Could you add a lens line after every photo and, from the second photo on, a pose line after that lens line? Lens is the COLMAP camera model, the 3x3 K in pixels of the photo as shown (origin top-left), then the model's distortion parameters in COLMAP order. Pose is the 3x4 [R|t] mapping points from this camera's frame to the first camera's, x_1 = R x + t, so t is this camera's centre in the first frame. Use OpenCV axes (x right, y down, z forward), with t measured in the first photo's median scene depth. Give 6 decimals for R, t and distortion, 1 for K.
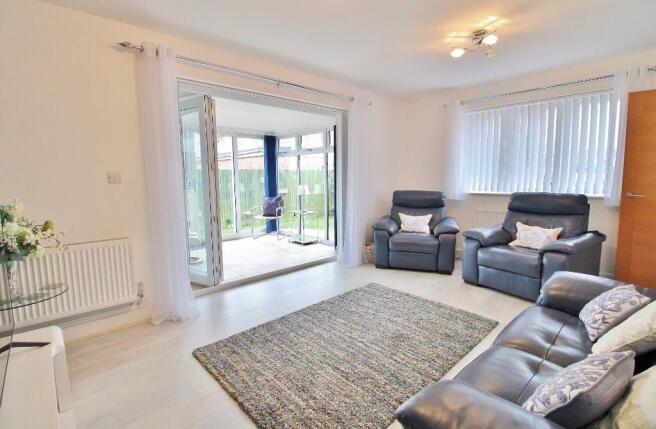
lens RADIAL K [[307.9, 0, 328.0], [0, 307.9, 214.5], [0, 0, 1]] dist [-0.001398, -0.000324]
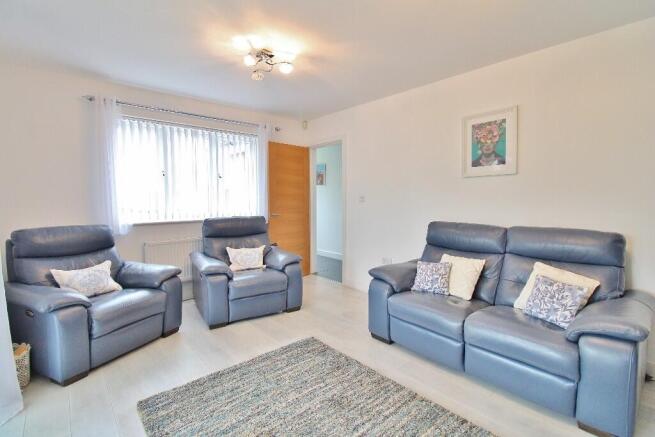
lens RADIAL K [[310.3, 0, 328.4], [0, 310.3, 207.8], [0, 0, 1]] dist [-0.002702, -0.000221]
pose [[0.033824, -0.017453, 0.999275, -0.389709], [0.132451, 0.991107, 0.012827, -0.074161], [-0.990612, 0.131921, 0.035835, 0.668159]]
